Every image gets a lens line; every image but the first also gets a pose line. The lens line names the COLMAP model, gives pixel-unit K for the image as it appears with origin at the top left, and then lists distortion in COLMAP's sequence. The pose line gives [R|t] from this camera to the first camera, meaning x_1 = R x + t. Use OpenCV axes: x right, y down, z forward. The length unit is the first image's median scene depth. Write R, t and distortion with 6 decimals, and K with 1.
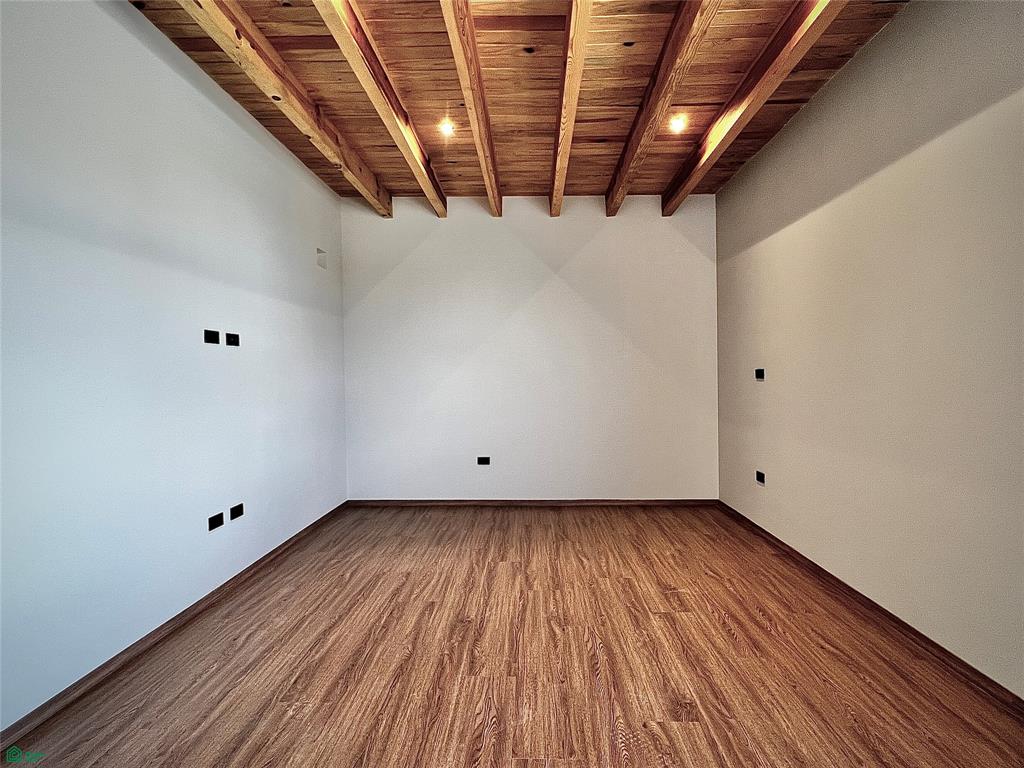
lens RADIAL K [[473.3, 0, 511.6], [0, 473.3, 384.5], [0, 0, 1]] dist [-0.009057, -0.000281]
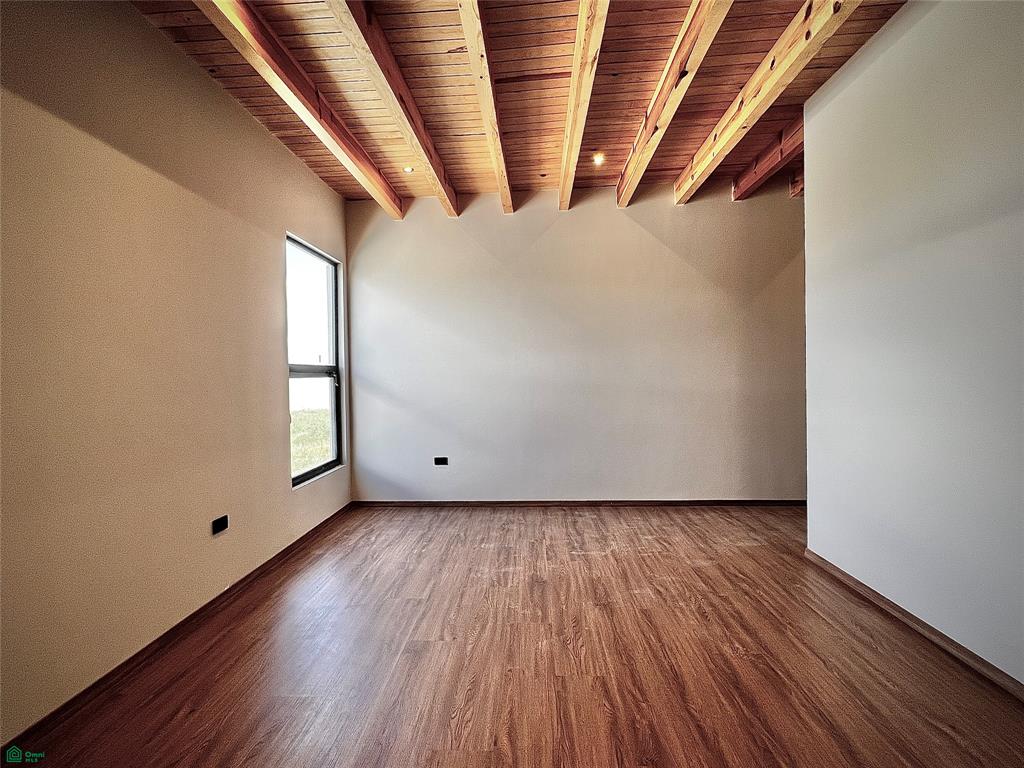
lens RADIAL K [[473.3, 0, 511.4], [0, 473.3, 380.3], [0, 0, 1]] dist [-0.009057, -0.000281]
pose [[-0.999492, 0.031834, 0.001763, 0.075210], [0.031872, 0.999052, 0.029652, -0.035148], [-0.000817, 0.029693, -0.999559, 1.831828]]
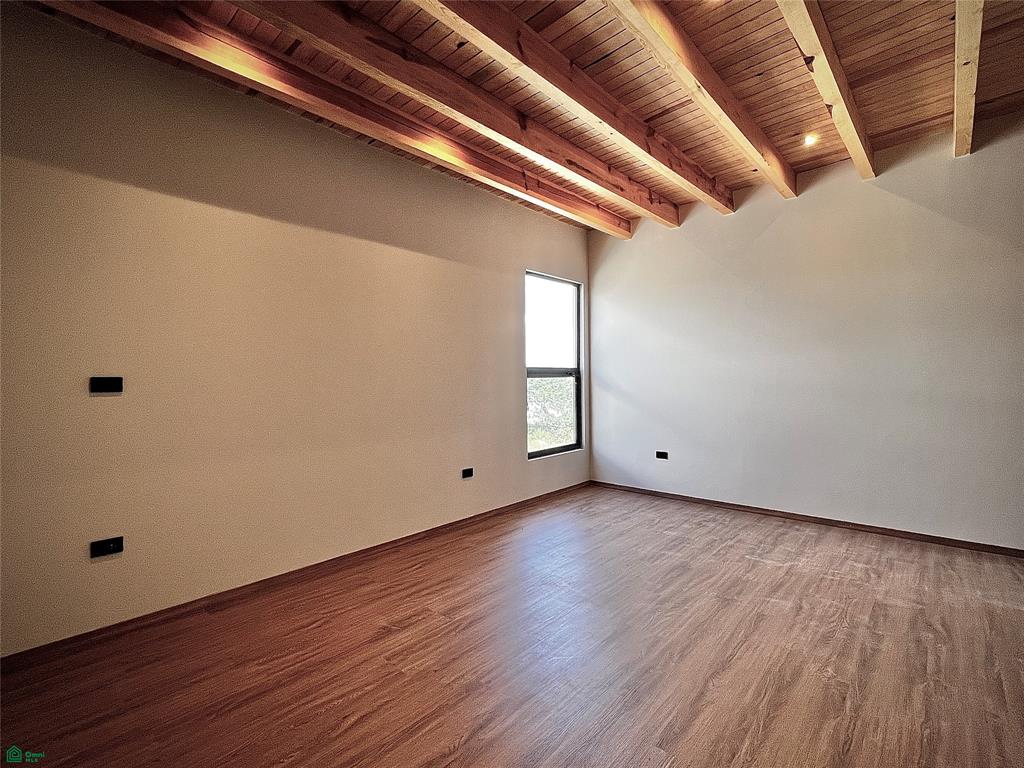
lens RADIAL K [[473.3, 0, 510.5], [0, 473.3, 380.9], [0, 0, 1]] dist [-0.009057, -0.000281]
pose [[-0.767180, 0.019146, 0.641146, -0.516760], [0.032841, 0.999416, 0.009451, -0.027483], [-0.640591, 0.028306, -0.767361, 1.951534]]
